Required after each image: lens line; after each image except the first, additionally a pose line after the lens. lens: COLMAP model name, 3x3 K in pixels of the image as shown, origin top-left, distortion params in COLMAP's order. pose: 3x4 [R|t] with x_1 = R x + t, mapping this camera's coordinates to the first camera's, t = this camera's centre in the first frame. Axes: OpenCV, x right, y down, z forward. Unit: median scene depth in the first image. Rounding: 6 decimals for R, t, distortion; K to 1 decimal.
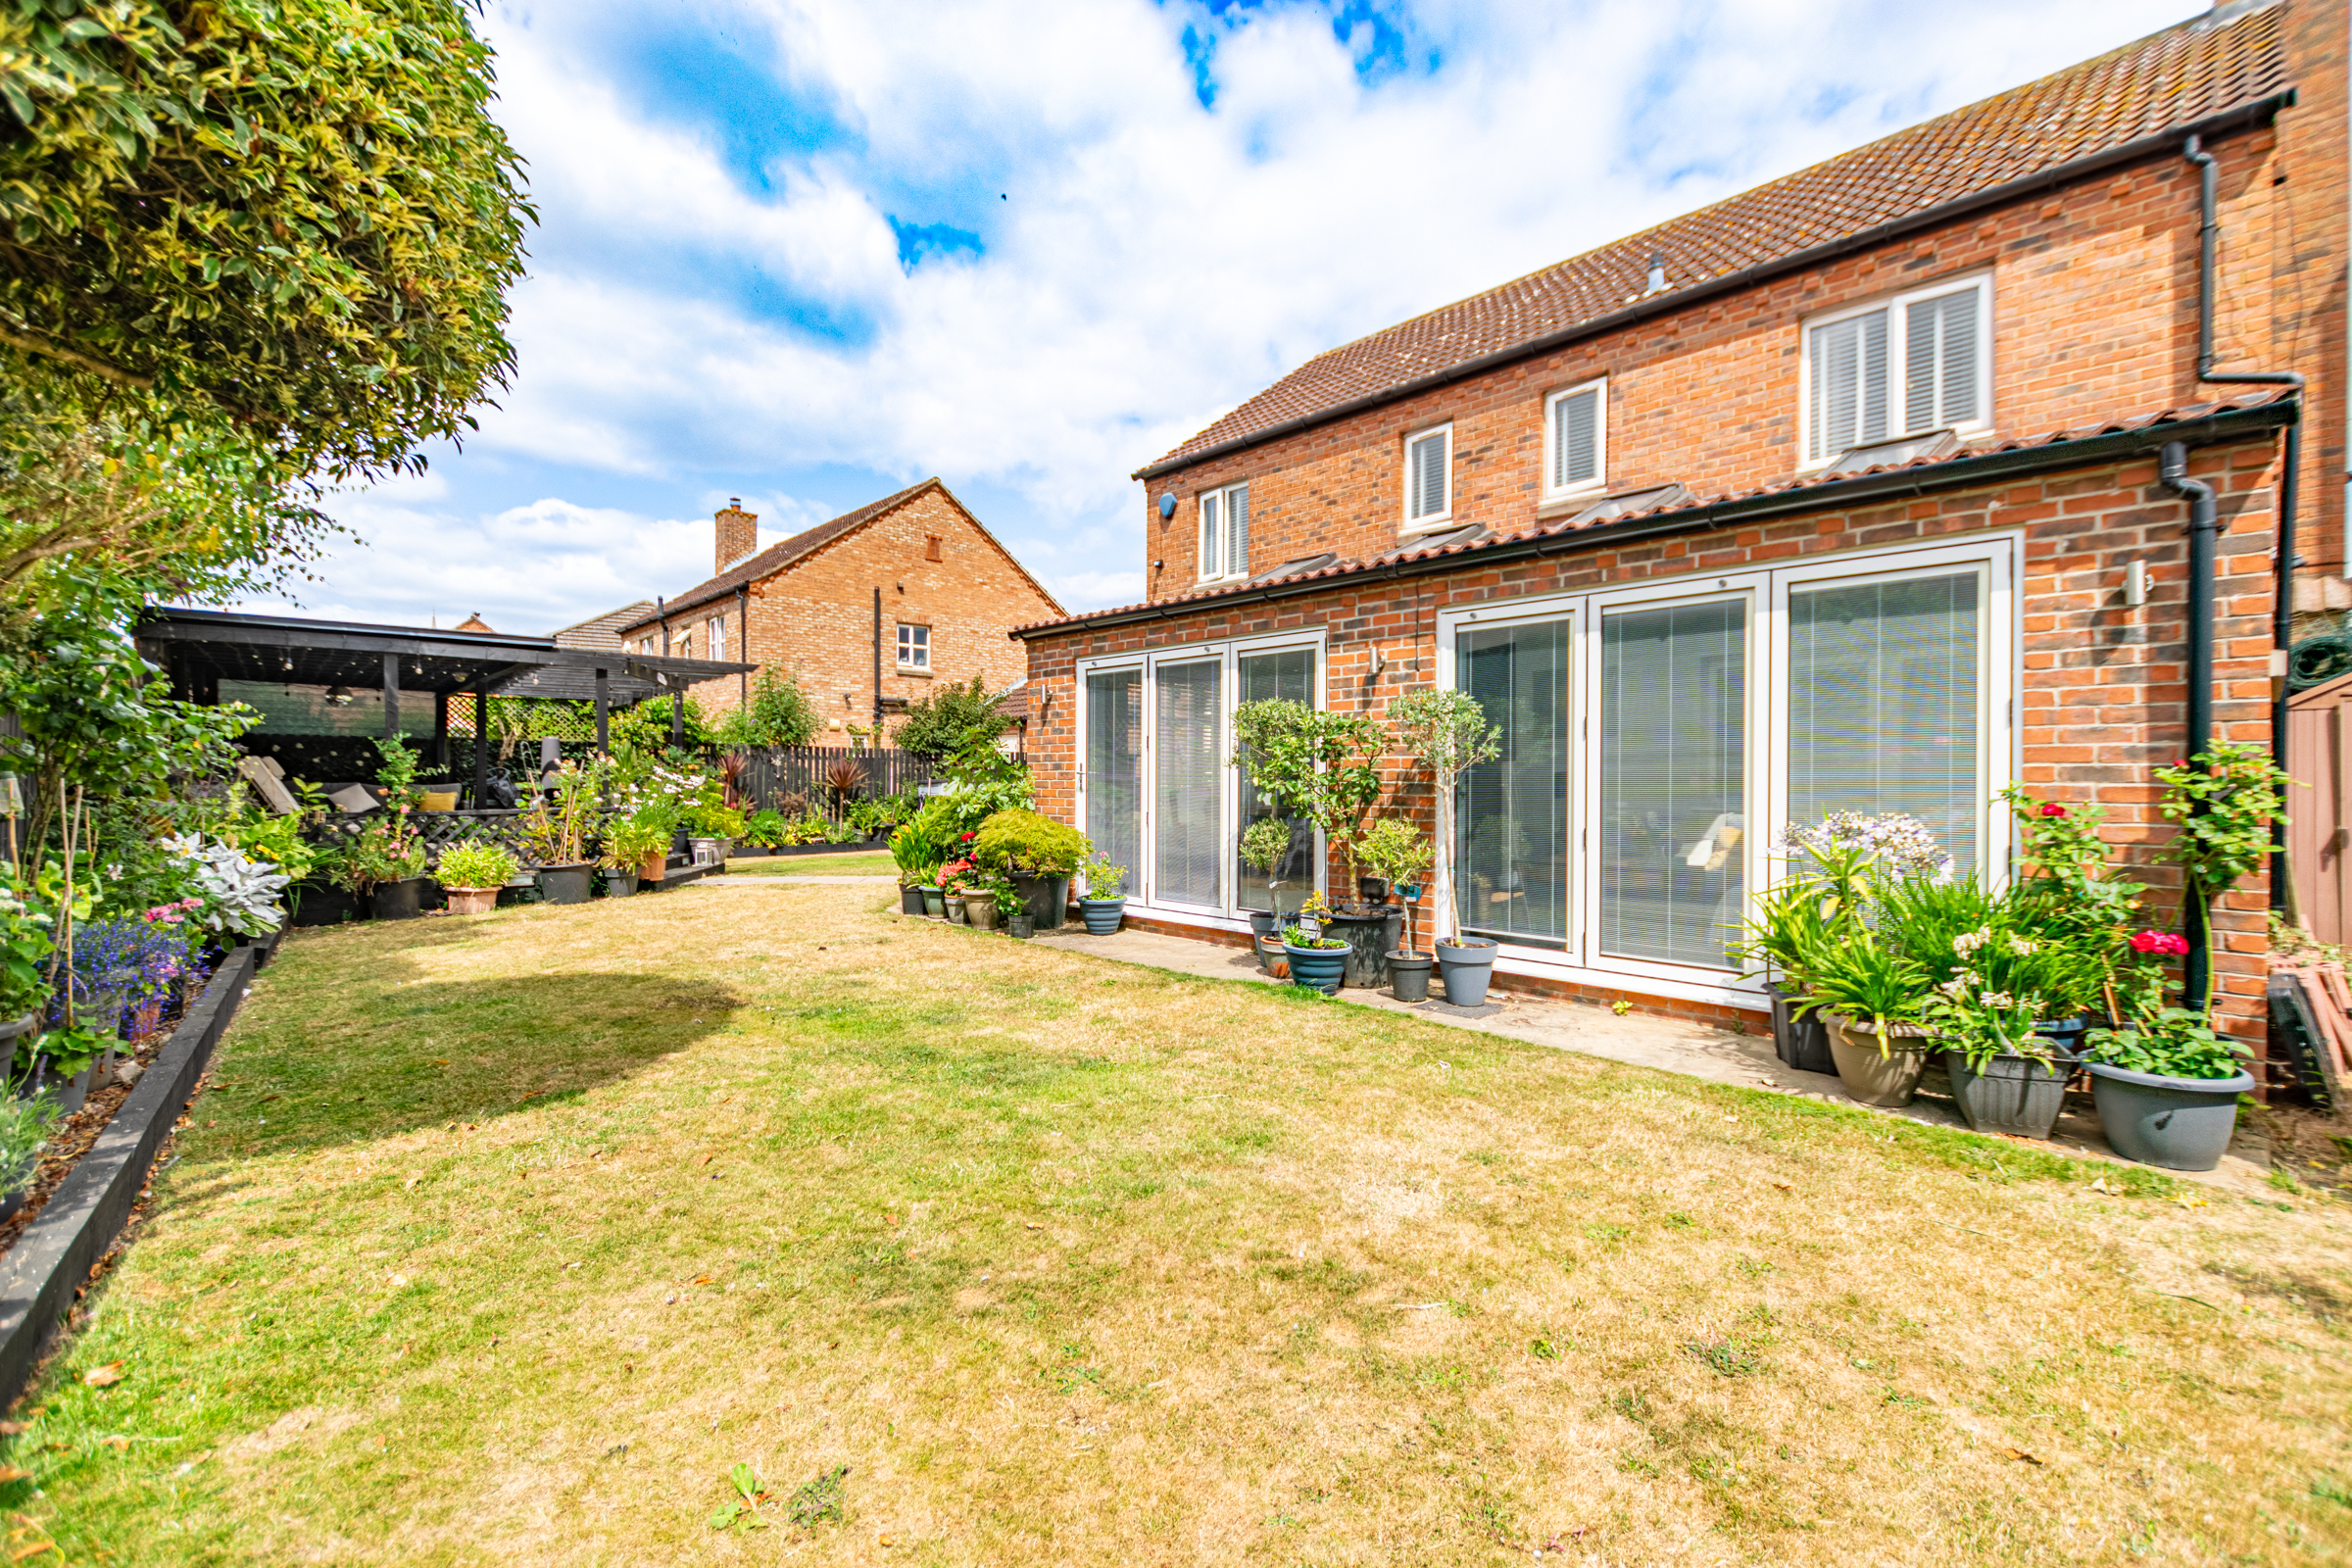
lens RADIAL K [[1031.4, 0, 1176.3], [0, 1031.4, 781.0], [0, 0, 1]] dist [0.008314, 0.000218]
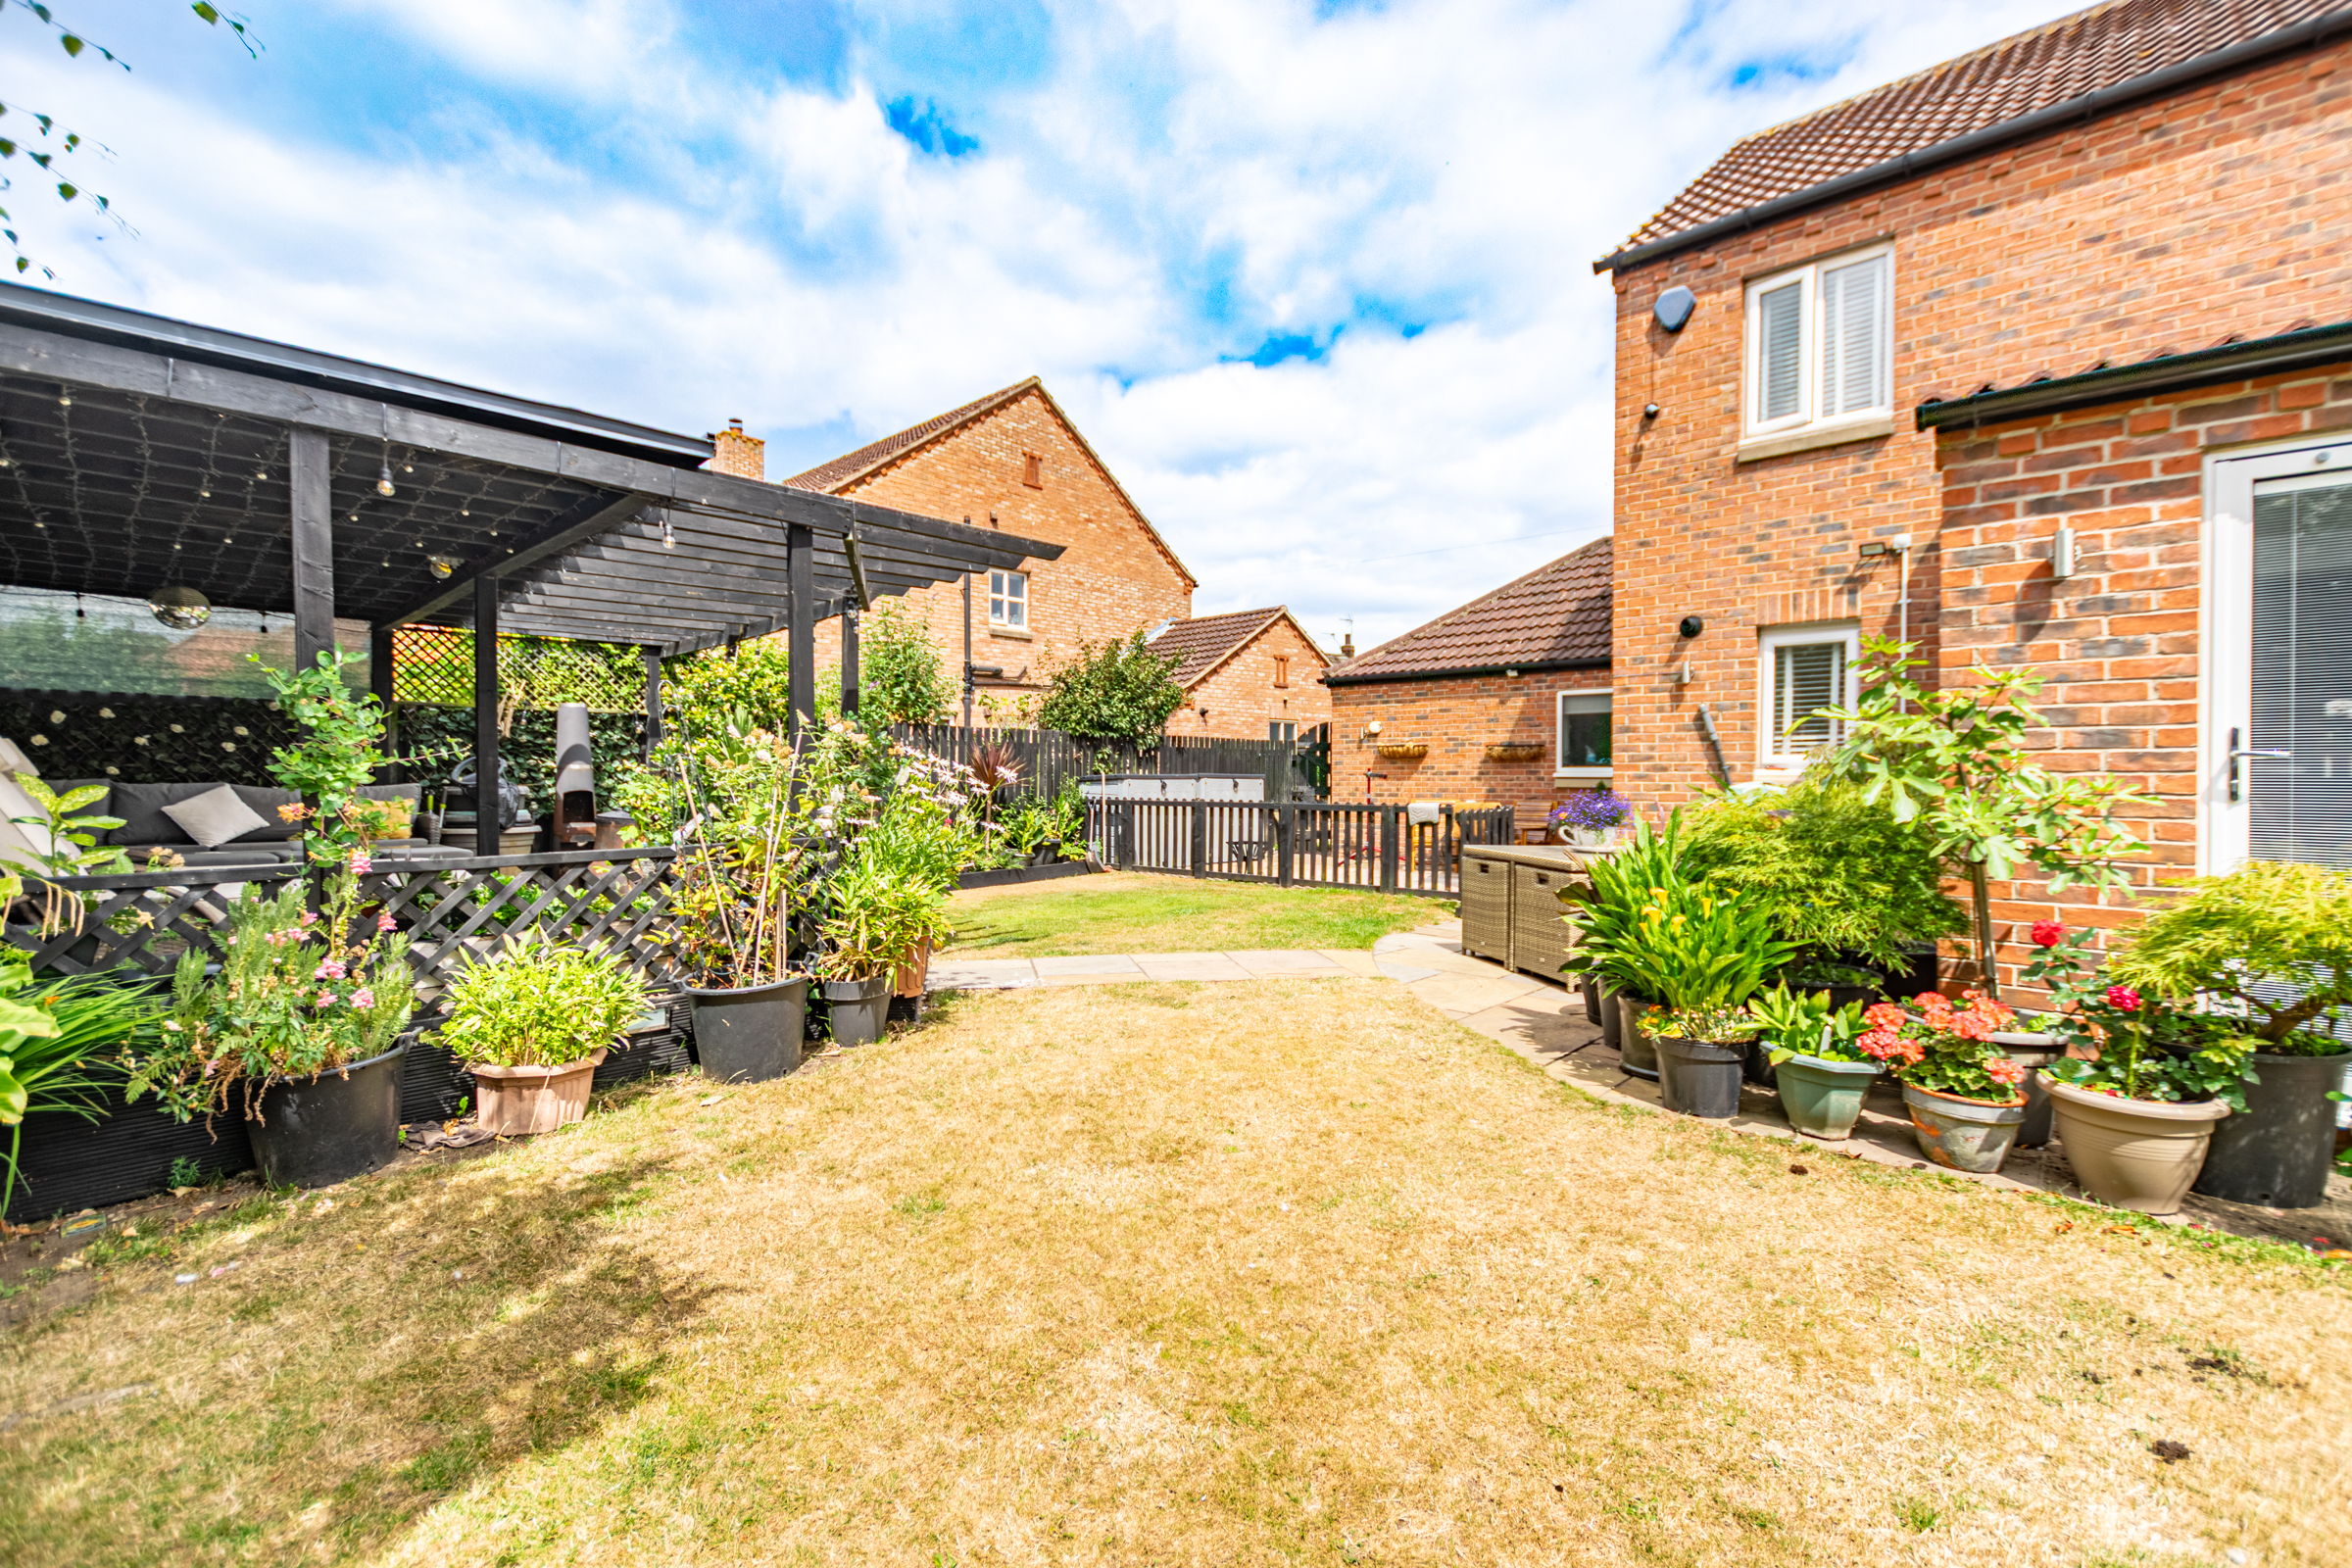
lens RADIAL K [[1031.4, 0, 1175.7], [0, 1031.4, 782.8], [0, 0, 1]] dist [0.008314, 0.000218]
pose [[0.997625, -0.002773, 0.068824, -0.308892], [0.002335, 0.999977, 0.006440, -0.000559], [-0.068840, -0.006264, 0.997608, 0.395721]]
